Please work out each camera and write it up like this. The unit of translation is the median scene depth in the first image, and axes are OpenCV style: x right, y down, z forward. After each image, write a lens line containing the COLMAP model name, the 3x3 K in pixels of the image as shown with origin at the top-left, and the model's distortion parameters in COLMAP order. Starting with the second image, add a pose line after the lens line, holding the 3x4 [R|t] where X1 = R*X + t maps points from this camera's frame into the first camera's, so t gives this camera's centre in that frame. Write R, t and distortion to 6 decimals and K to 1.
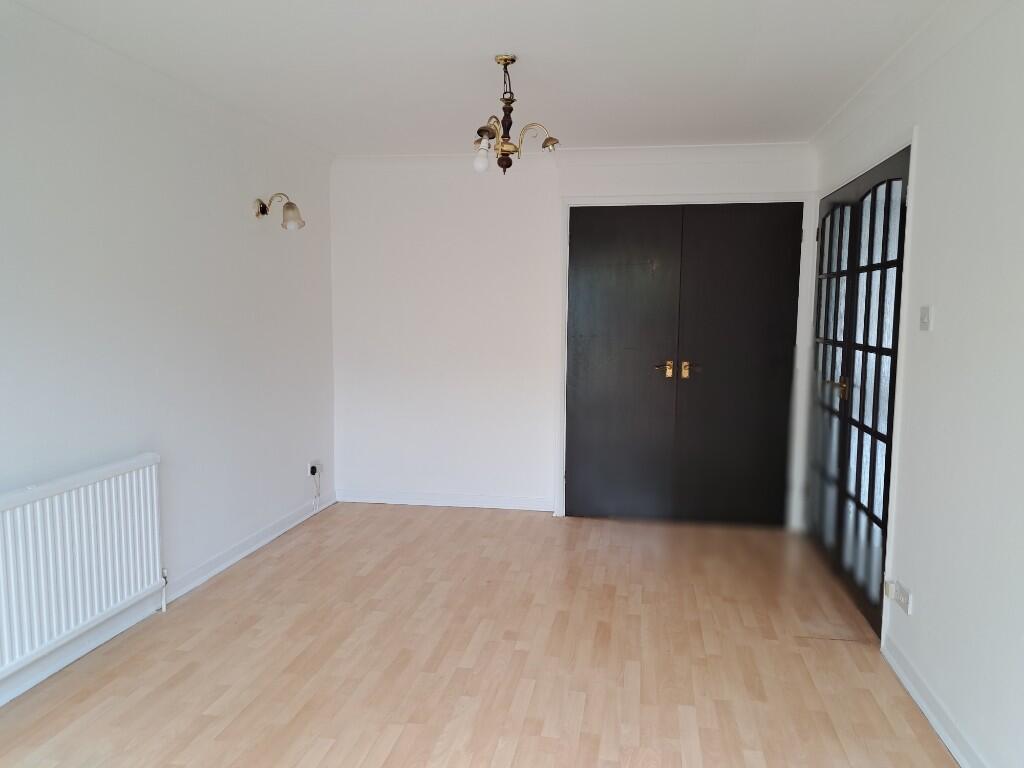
lens RADIAL K [[726.6, 0, 512.0], [0, 726.6, 384.0], [0, 0, 1]] dist [0.077587, -0.085074]
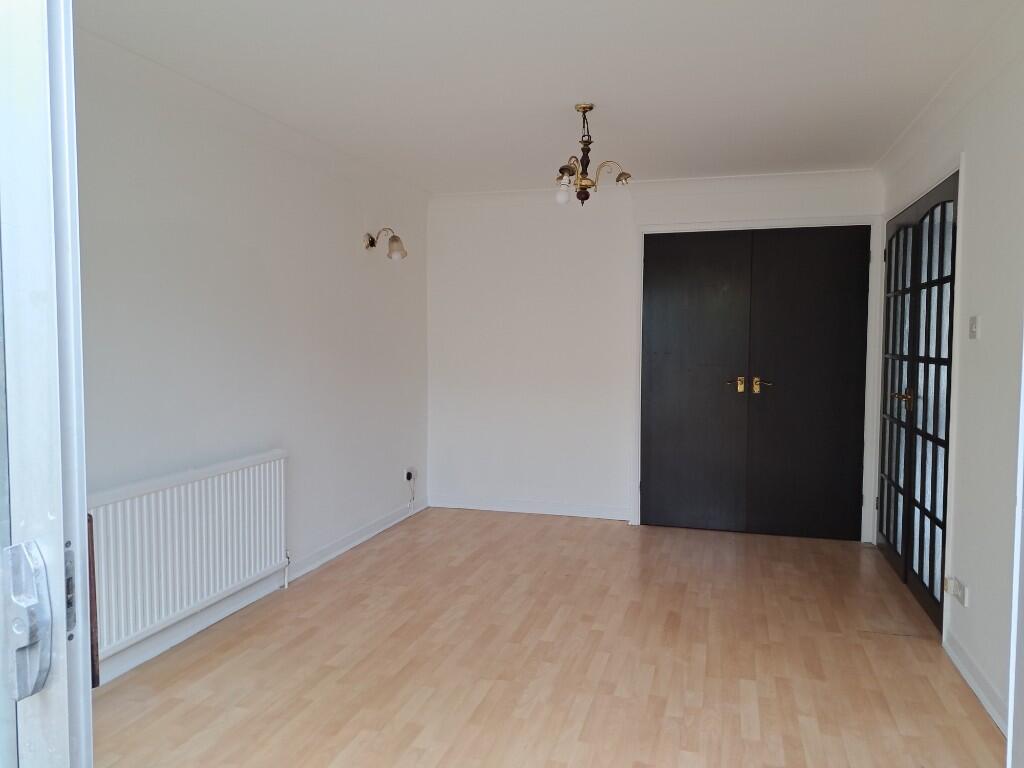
lens RADIAL K [[726.6, 0, 512.0], [0, 726.6, 384.0], [0, 0, 1]] dist [0.077587, -0.085074]
pose [[0.993970, 0.002319, -0.109628, 0.005282], [-0.006972, 0.999090, -0.042077, 0.037069], [0.109430, 0.042588, 0.993082, -0.123743]]
